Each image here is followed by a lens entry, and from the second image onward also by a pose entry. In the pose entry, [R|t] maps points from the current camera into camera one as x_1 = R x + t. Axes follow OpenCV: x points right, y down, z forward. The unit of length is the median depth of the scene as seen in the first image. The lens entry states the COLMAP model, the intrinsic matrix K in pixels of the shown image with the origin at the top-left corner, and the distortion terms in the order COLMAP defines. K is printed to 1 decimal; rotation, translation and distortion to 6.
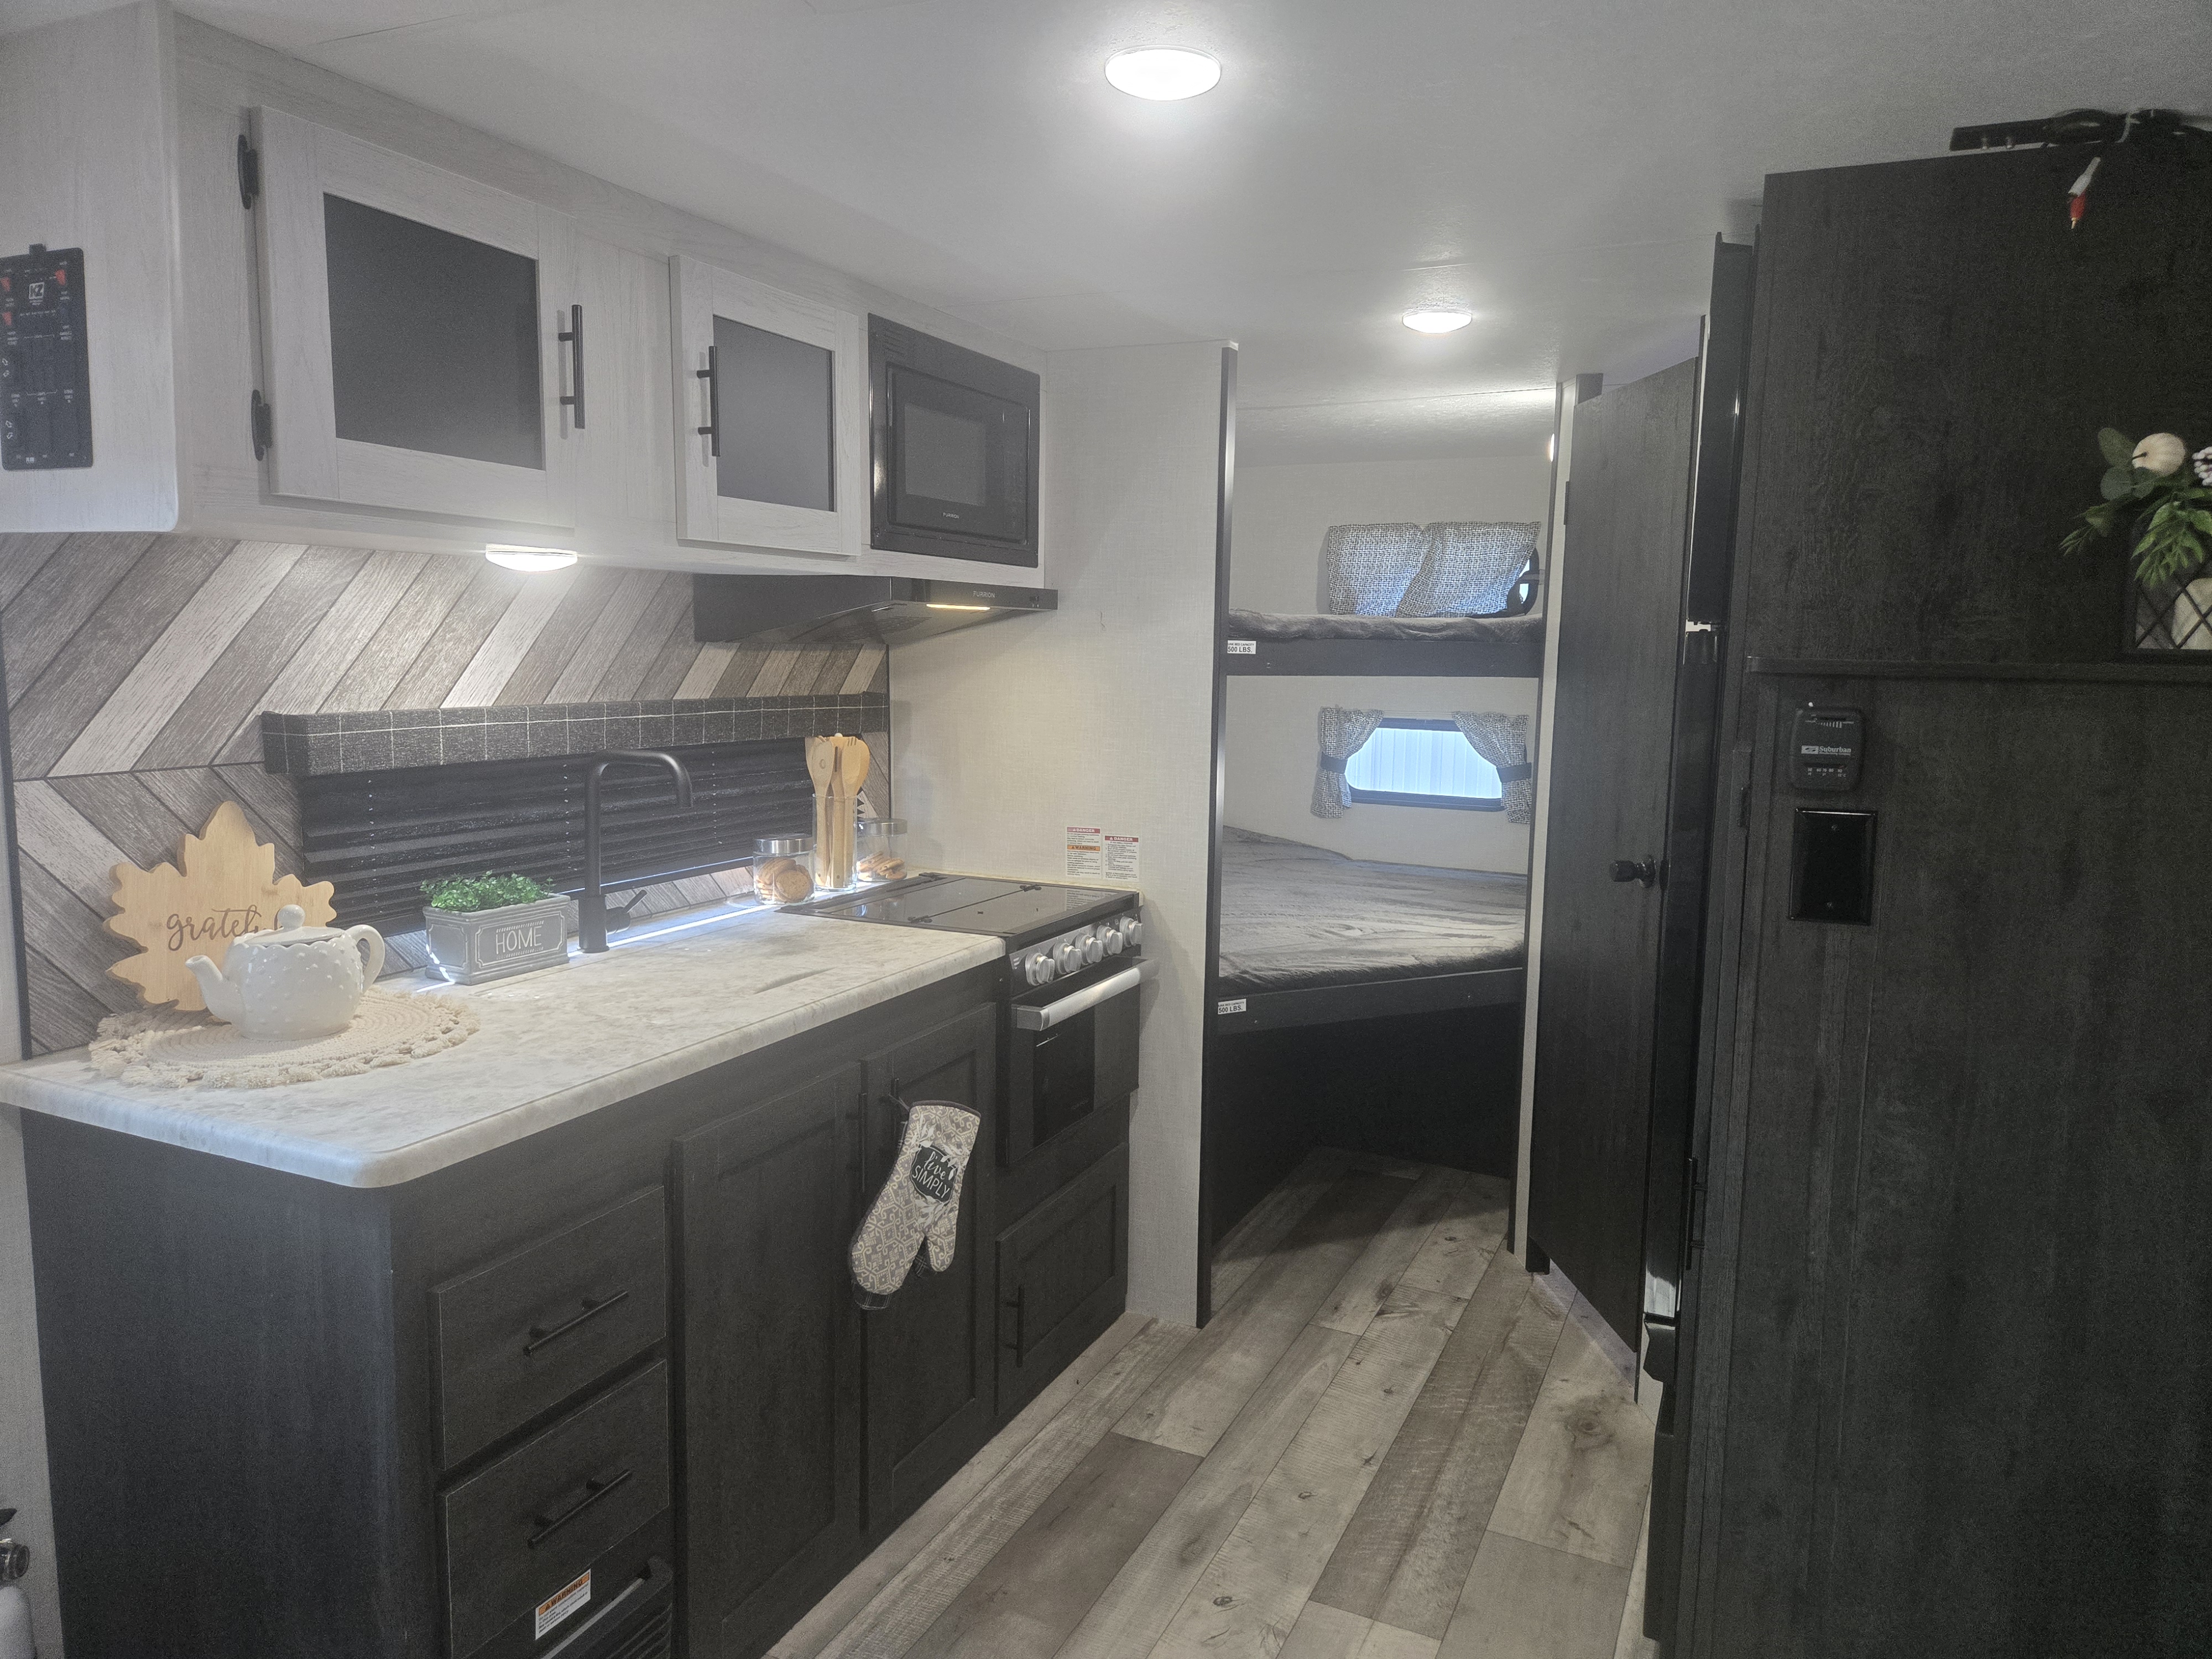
lens RADIAL K [[1484.7, 0, 1100.3], [0, 1484.7, 832.8], [0, 0, 1]] dist [0.068947, -0.065872]
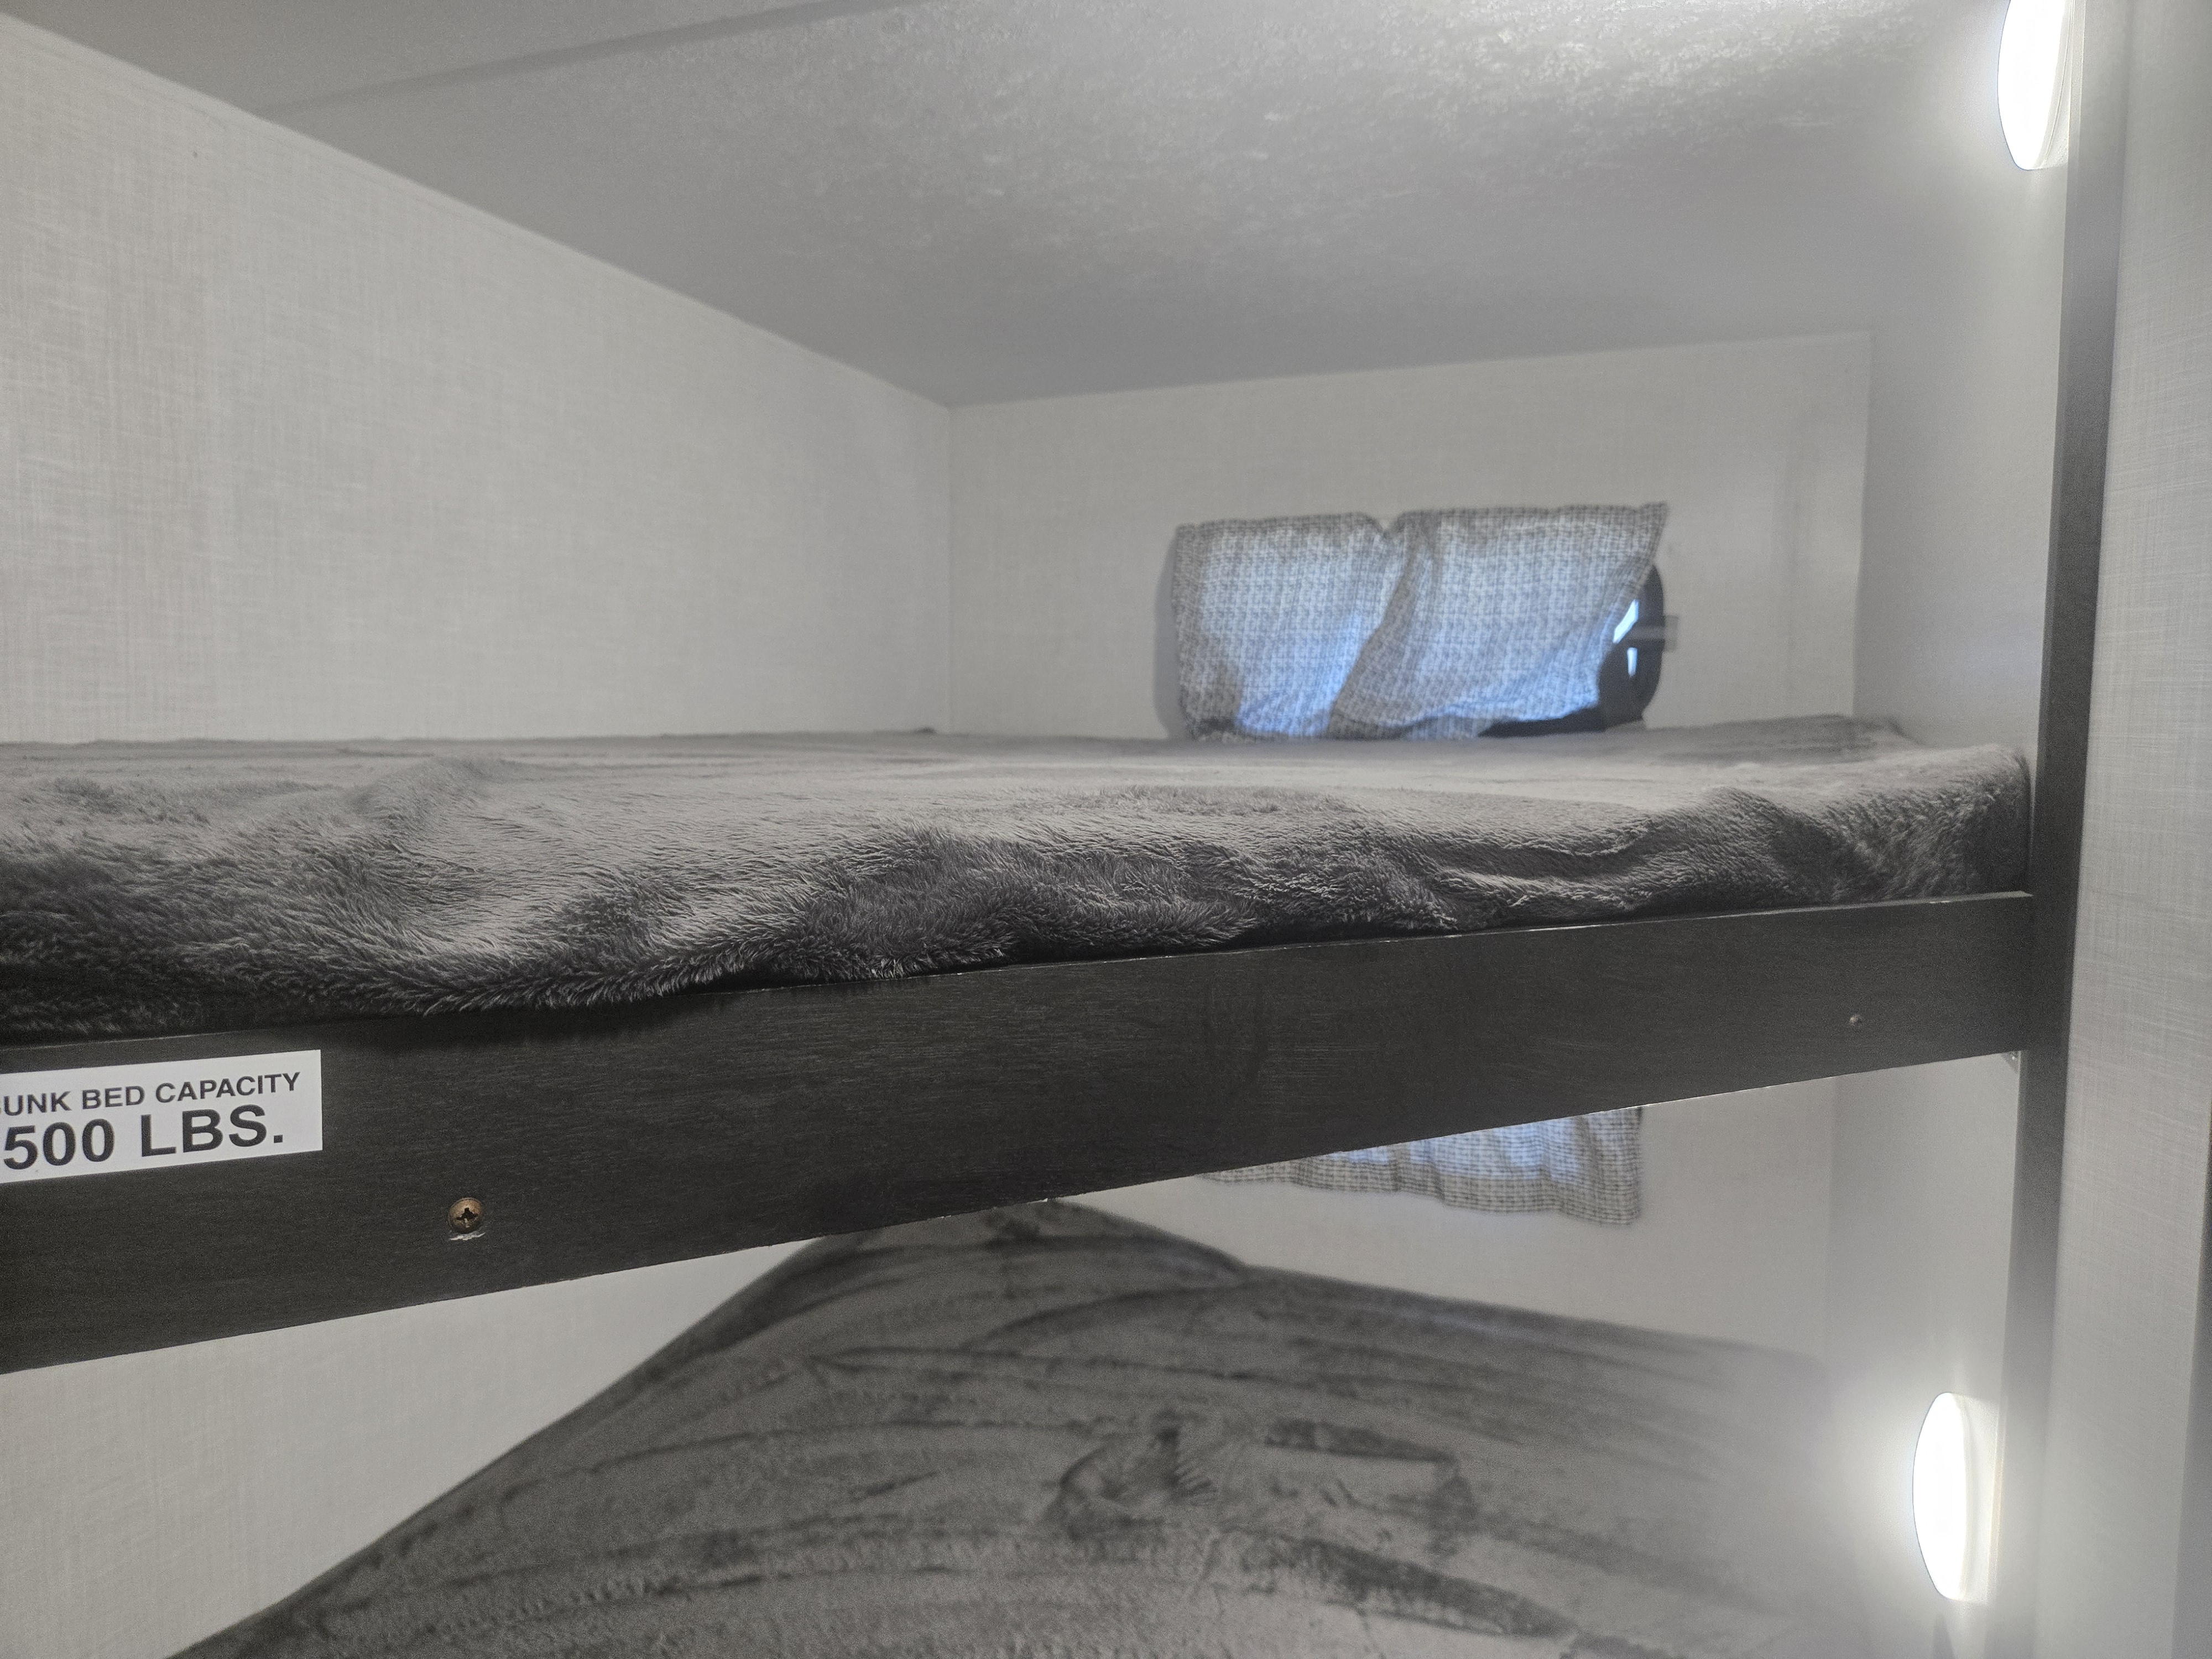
lens RADIAL K [[1484.7, 0, 1100.3], [0, 1484.7, 832.8], [0, 0, 1]] dist [0.068947, -0.065872]
pose [[0.998360, -0.012464, 0.055878, 0.108760], [0.015520, 0.998388, -0.054599, -0.093201], [-0.055107, 0.055377, 0.996944, 0.584135]]
